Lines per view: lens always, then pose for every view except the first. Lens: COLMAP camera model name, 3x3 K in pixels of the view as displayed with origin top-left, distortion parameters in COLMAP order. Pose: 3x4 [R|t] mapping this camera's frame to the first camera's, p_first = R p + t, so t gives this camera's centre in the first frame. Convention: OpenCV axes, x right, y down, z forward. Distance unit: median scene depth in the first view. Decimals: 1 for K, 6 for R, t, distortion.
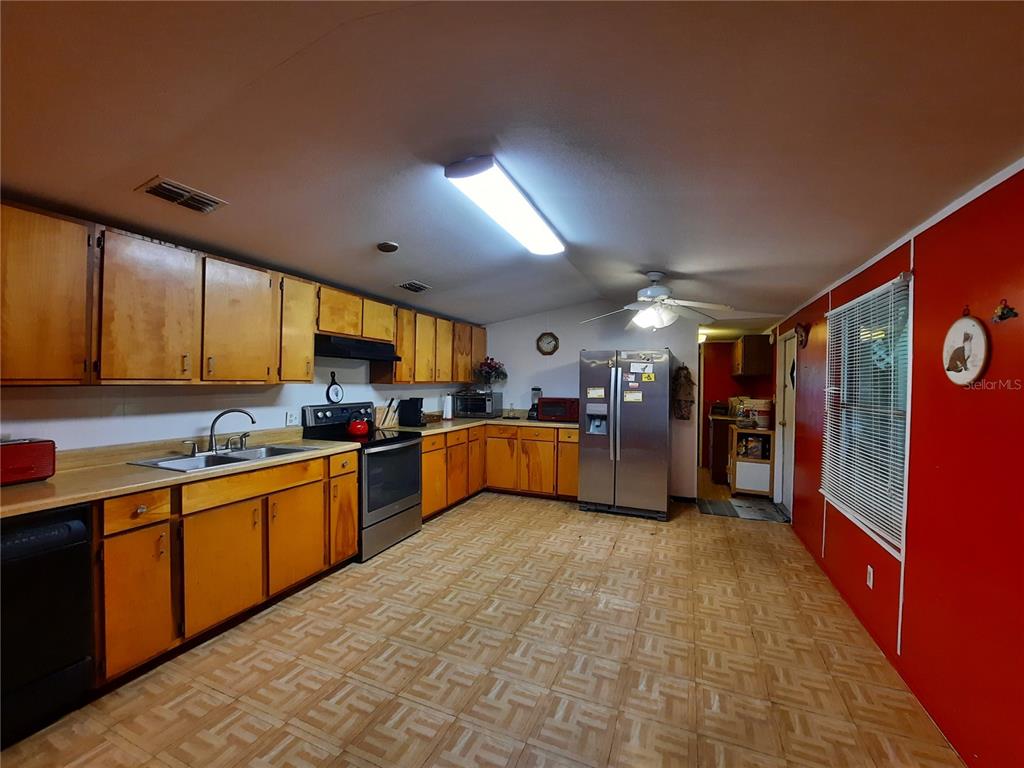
lens RADIAL K [[406.5, 0, 516.2], [0, 406.5, 385.6], [0, 0, 1]] dist [-0.016483, -0.000378]
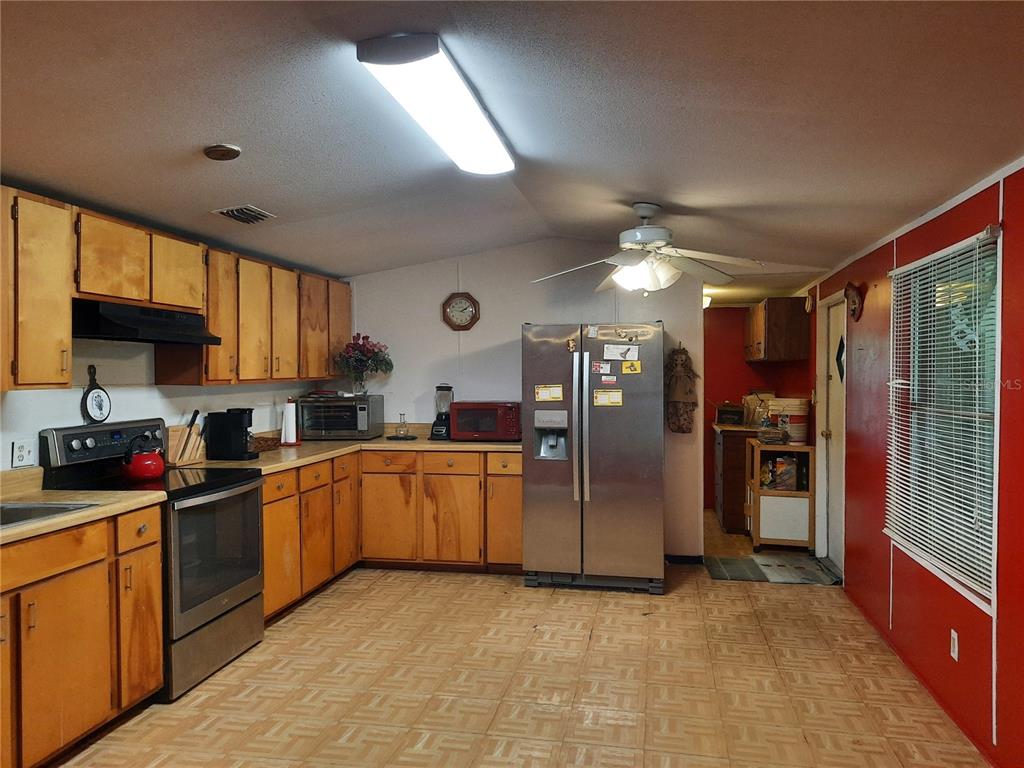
lens RADIAL K [[743.9, 0, 508.4], [0, 743.9, 387.4], [0, 0, 1]] dist [0.040656, -0.013789]
pose [[0.980624, -0.018669, 0.195009, -0.113944], [0.016123, 0.999763, 0.014636, -0.011683], [-0.195236, -0.011208, 0.980692, -0.124032]]
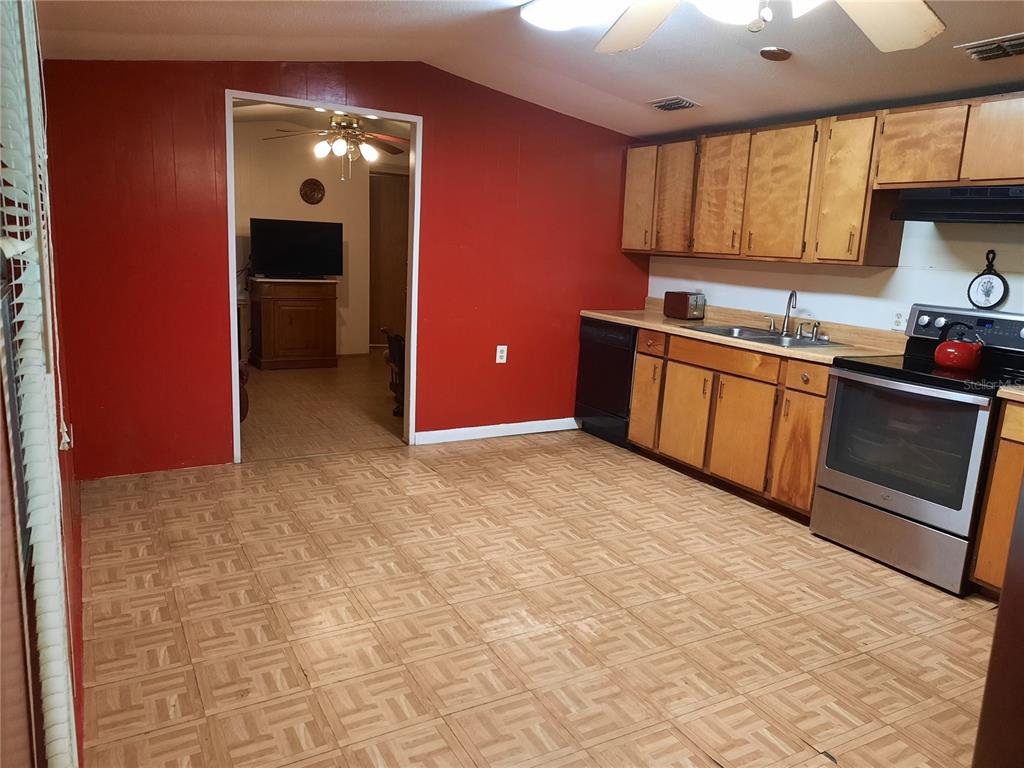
lens RADIAL K [[743.9, 0, 514.6], [0, 743.9, 379.4], [0, 0, 1]] dist [0.040656, -0.013789]
pose [[-0.610812, 0.104958, -0.784788, 0.863852], [-0.065618, 0.981055, 0.182278, -0.008003], [0.789052, 0.162833, -0.592353, 1.294328]]
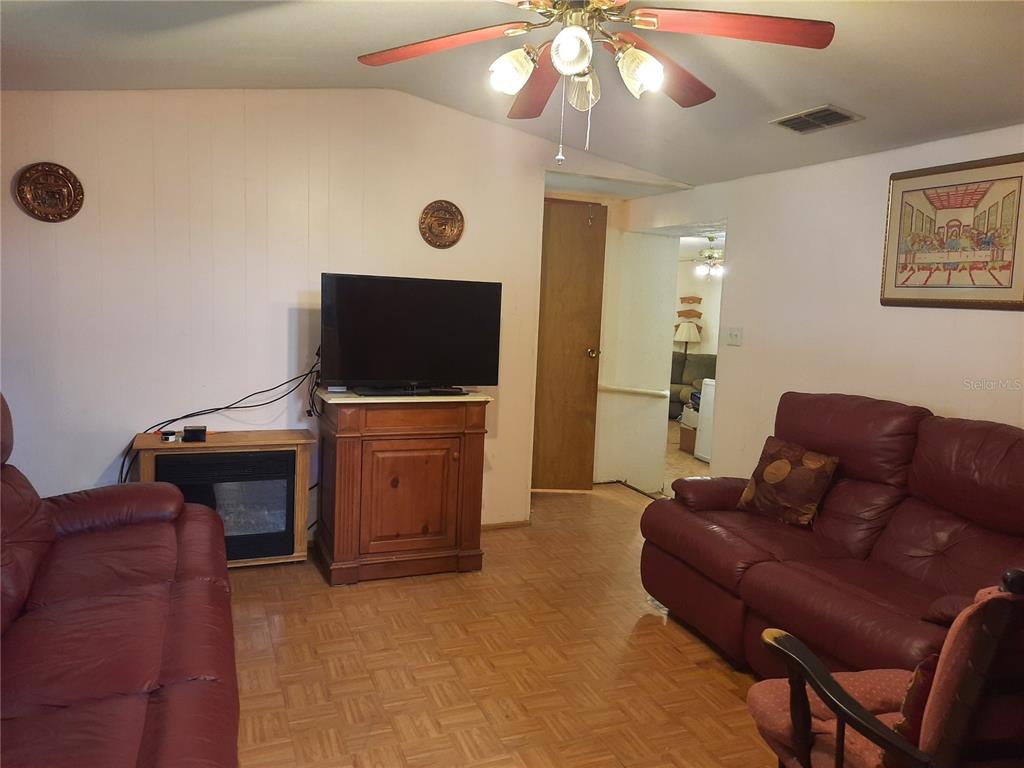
lens RADIAL K [[743.9, 0, 509.2], [0, 743.9, 385.1], [0, 0, 1]] dist [0.040656, -0.013789]
pose [[-0.704132, 0.038182, -0.709042, 0.115711], [-0.067153, 0.990497, 0.120026, -0.007675], [0.706887, 0.132128, -0.694877, 0.222166]]
